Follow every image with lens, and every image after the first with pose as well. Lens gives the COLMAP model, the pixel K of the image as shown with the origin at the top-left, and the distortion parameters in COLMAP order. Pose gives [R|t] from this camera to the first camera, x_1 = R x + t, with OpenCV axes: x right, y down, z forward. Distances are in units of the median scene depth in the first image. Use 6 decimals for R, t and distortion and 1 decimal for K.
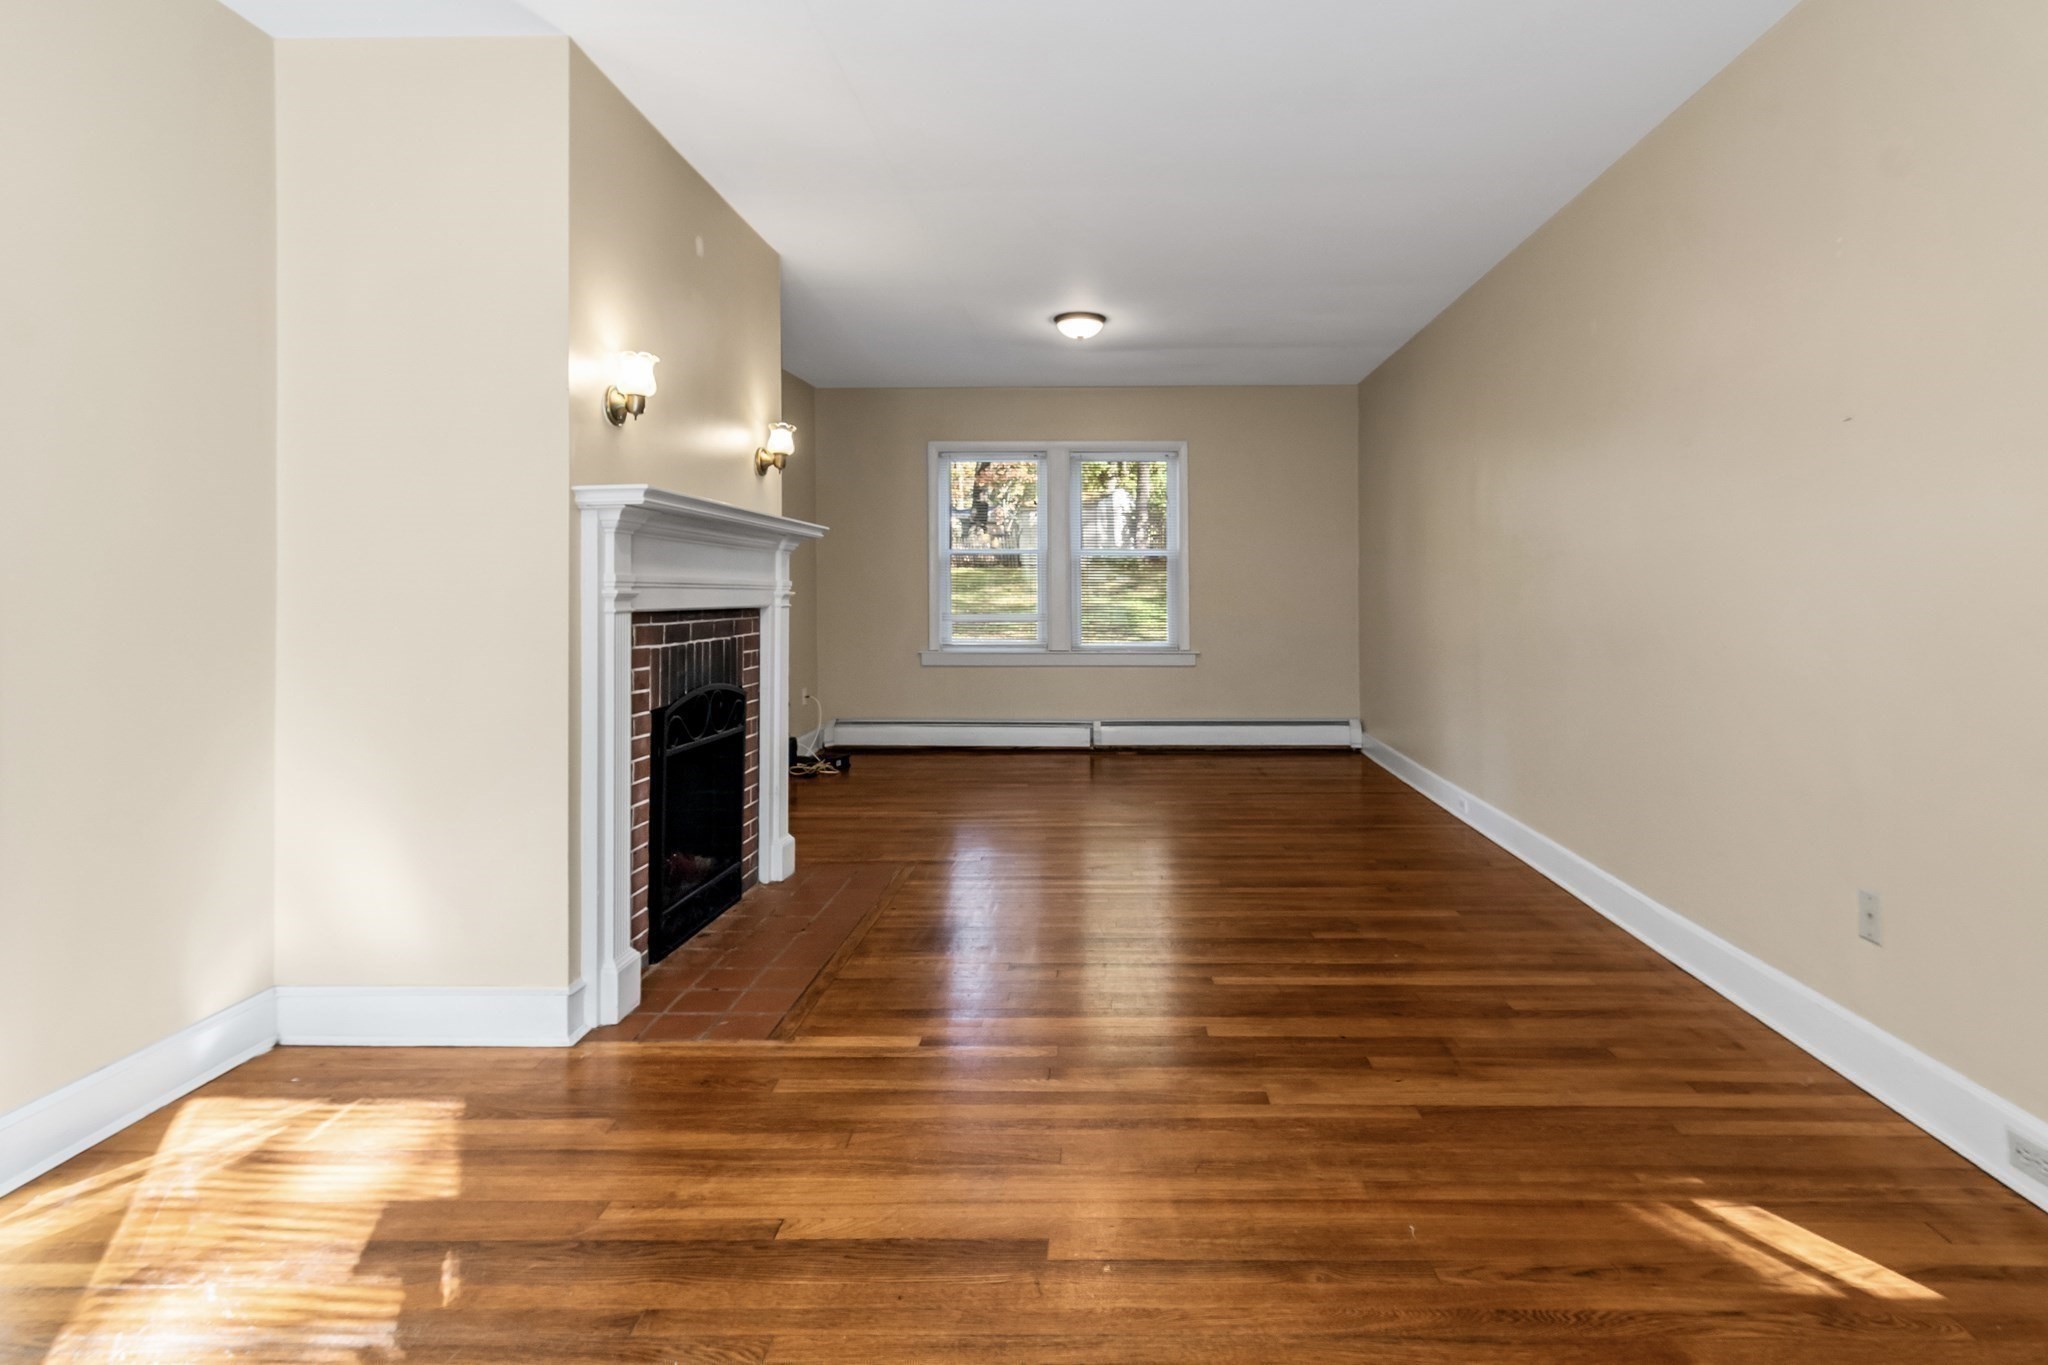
lens RADIAL K [[1010.2, 0, 1125.8], [0, 1010.2, 585.0], [0, 0, 1]] dist [0.003511, -0.000136]
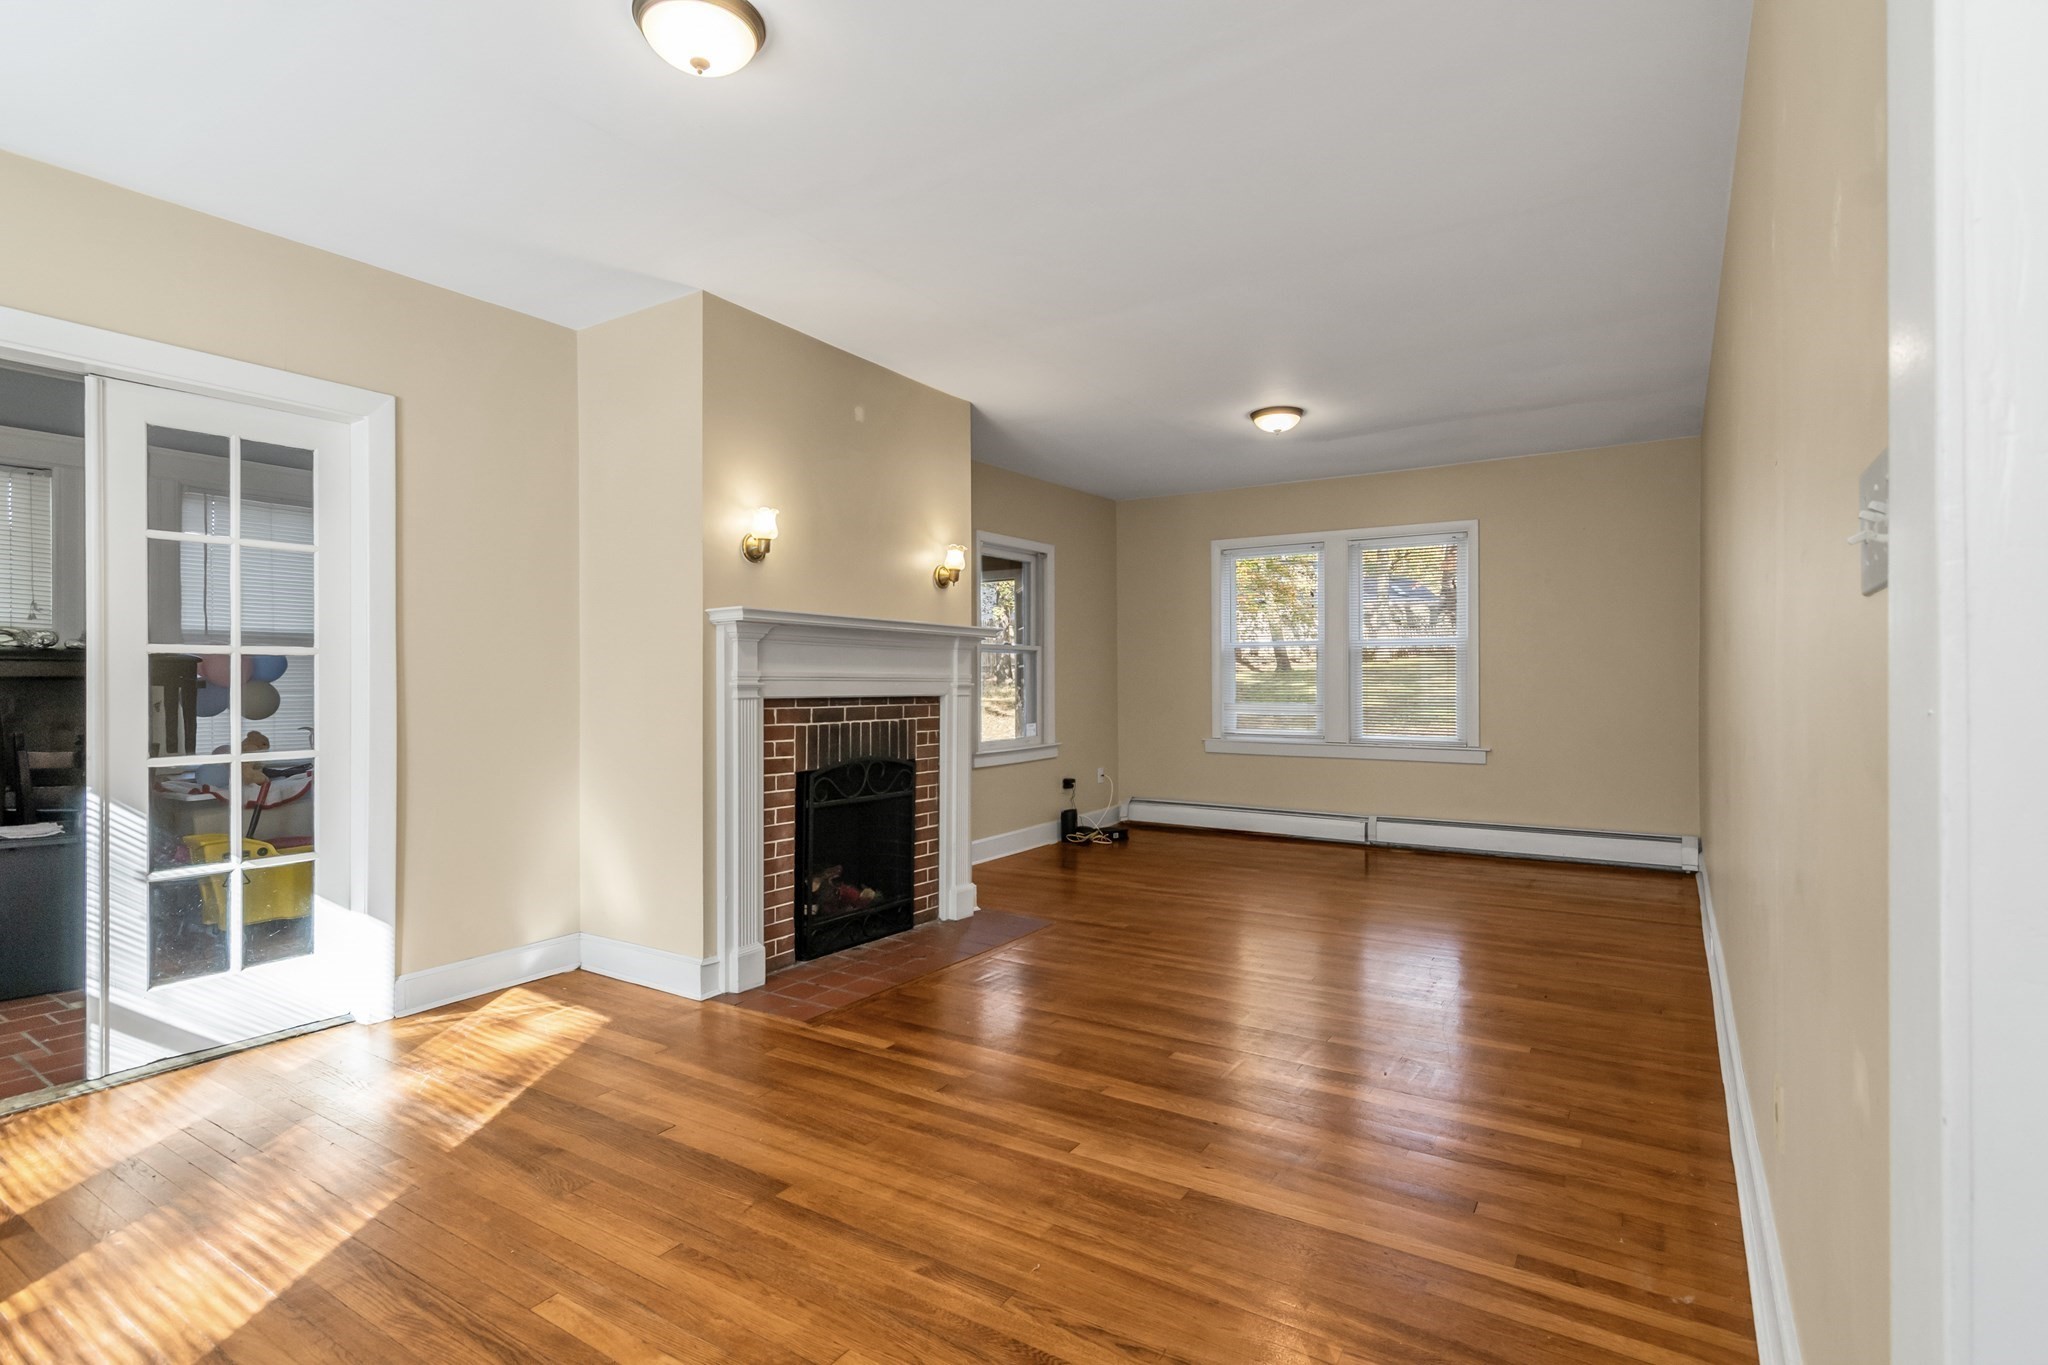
lens RADIAL K [[1010.2, 0, 1083.0], [0, 1010.2, 689.1], [0, 0, 1]] dist [0.003511, -0.000136]
pose [[0.850501, 0.005563, -0.525944, 0.553146], [0.001866, 0.999906, 0.013593, -0.003014], [0.525970, -0.012542, 0.850410, 0.062124]]
